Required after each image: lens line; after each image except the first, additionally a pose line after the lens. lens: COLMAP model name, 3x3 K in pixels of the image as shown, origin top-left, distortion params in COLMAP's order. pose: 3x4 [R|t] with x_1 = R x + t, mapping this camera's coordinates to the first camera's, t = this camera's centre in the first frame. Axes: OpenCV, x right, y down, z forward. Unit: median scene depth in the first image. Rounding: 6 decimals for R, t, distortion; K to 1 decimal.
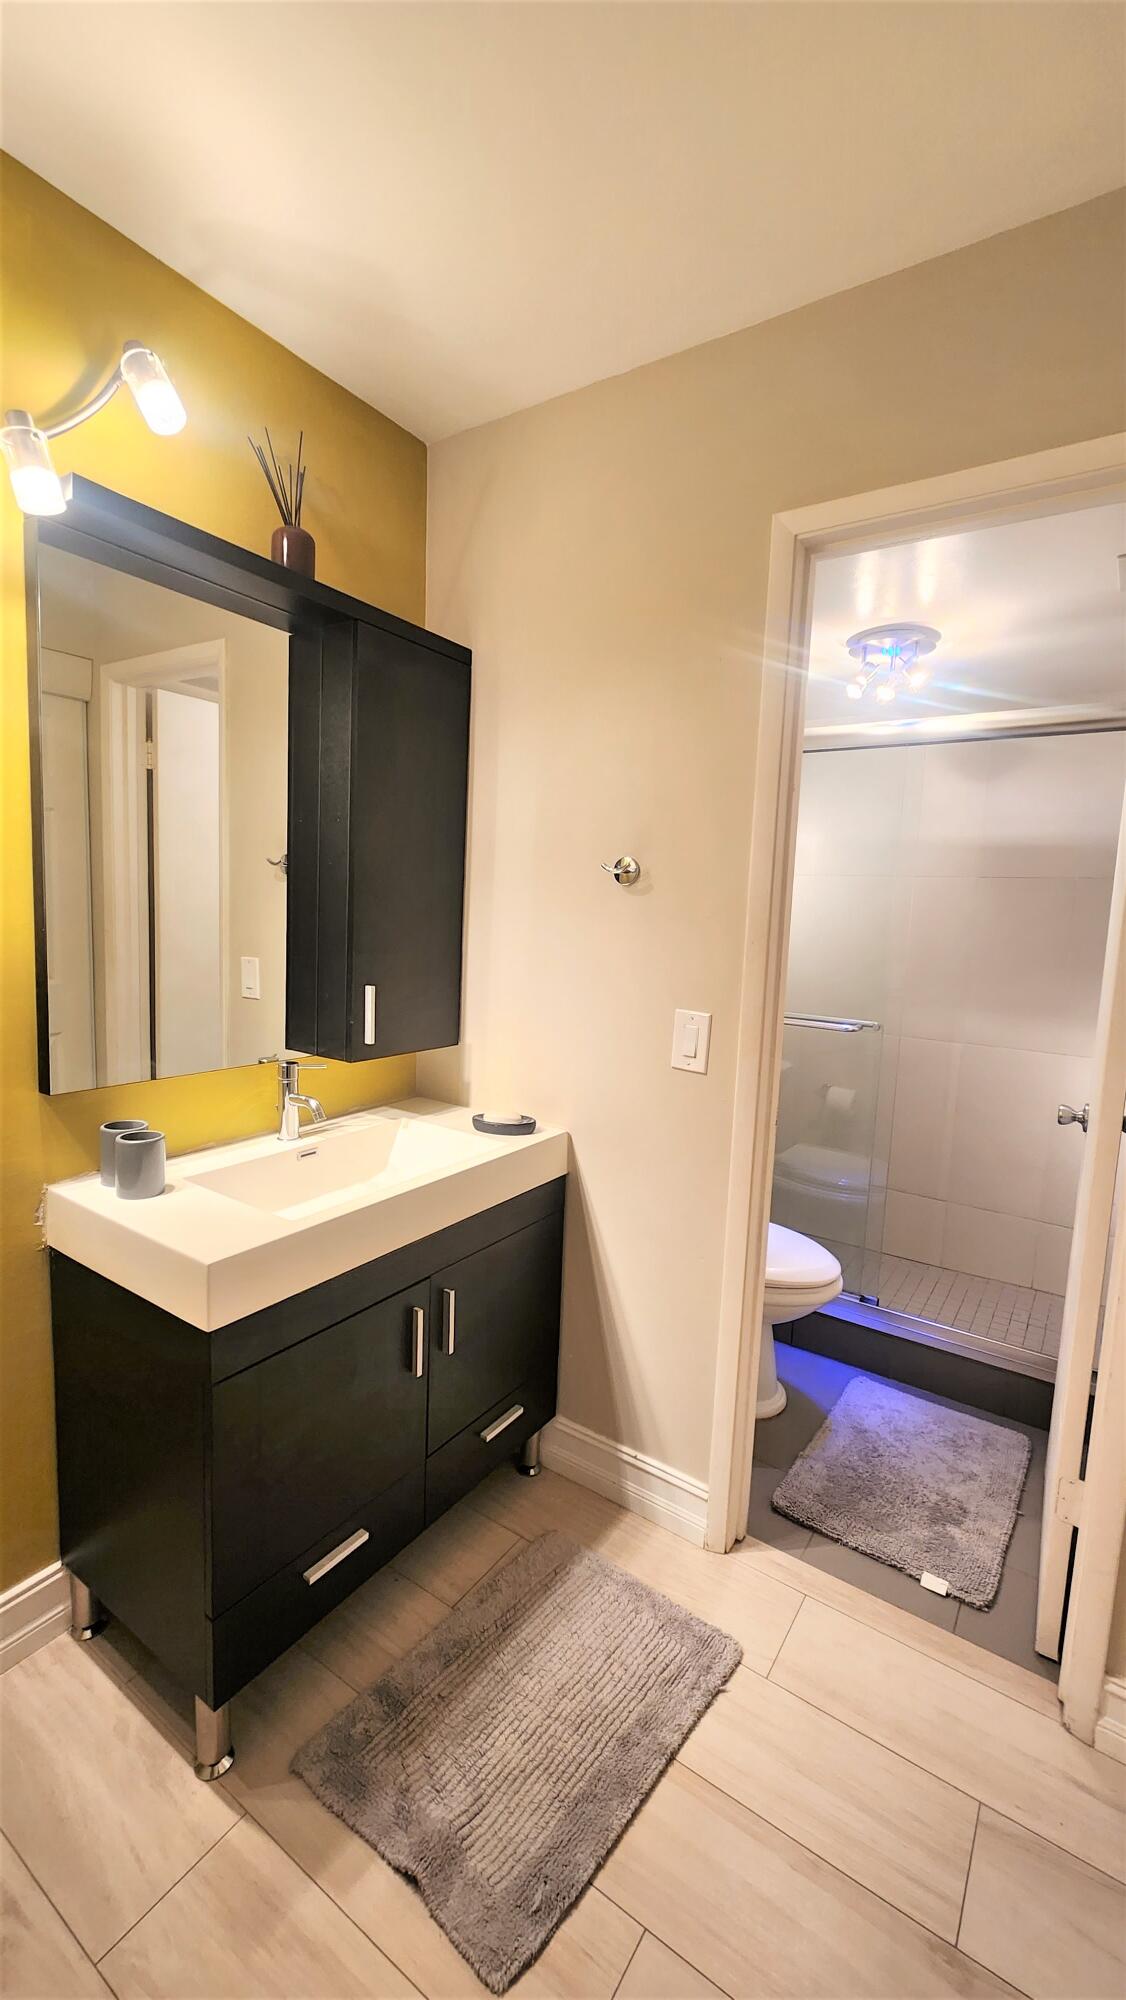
lens RADIAL K [[819.6, 0, 563.0], [0, 819.6, 1000.0], [0, 0, 1]] dist [0.000259, -0.000393]
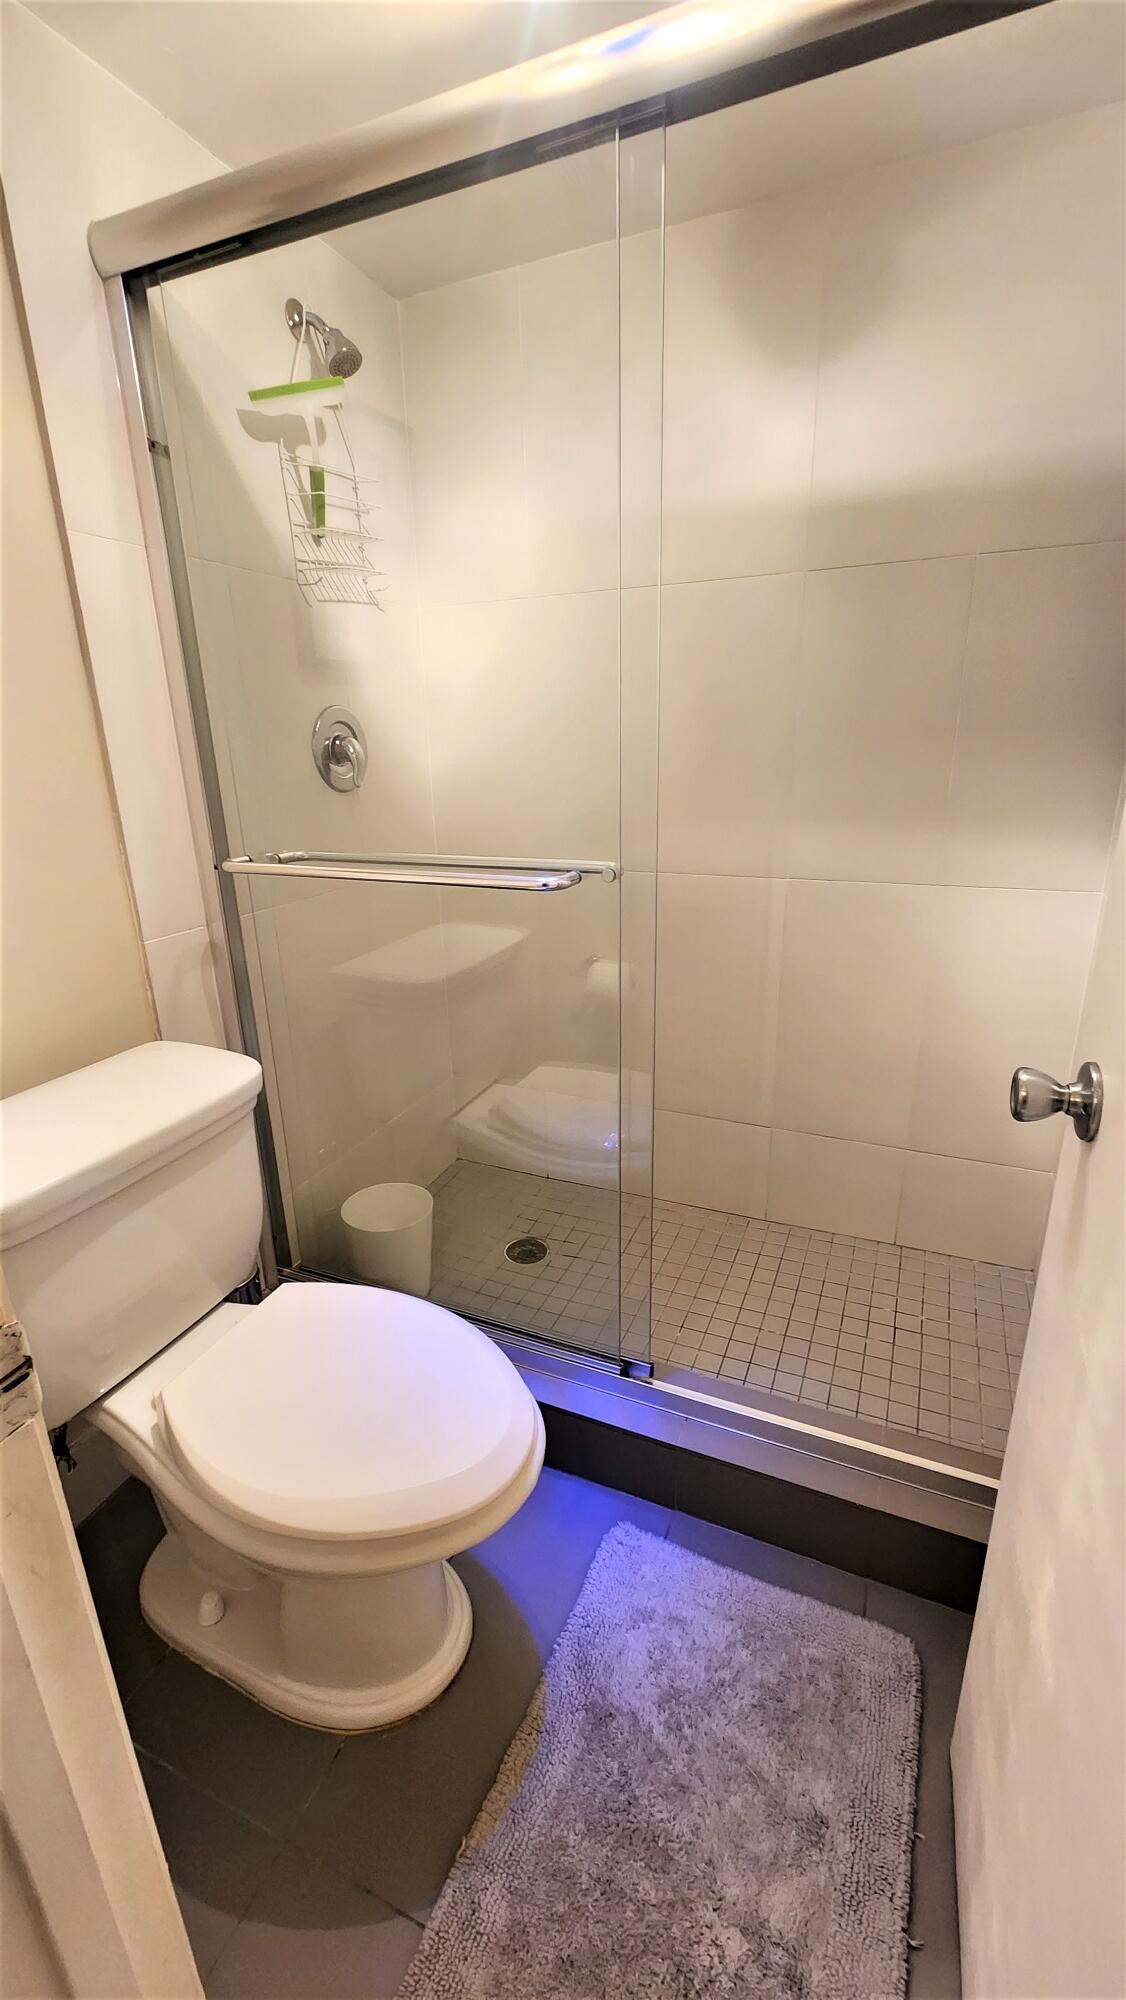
lens RADIAL K [[819.6, 0, 563.0], [0, 819.6, 1000.0], [0, 0, 1]] dist [0.000259, -0.000393]
pose [[0.980815, -0.115384, 0.157124, 0.308068], [0.079811, 0.973047, 0.216353, 0.000104], [-0.177853, -0.199662, 0.963589, 0.607354]]
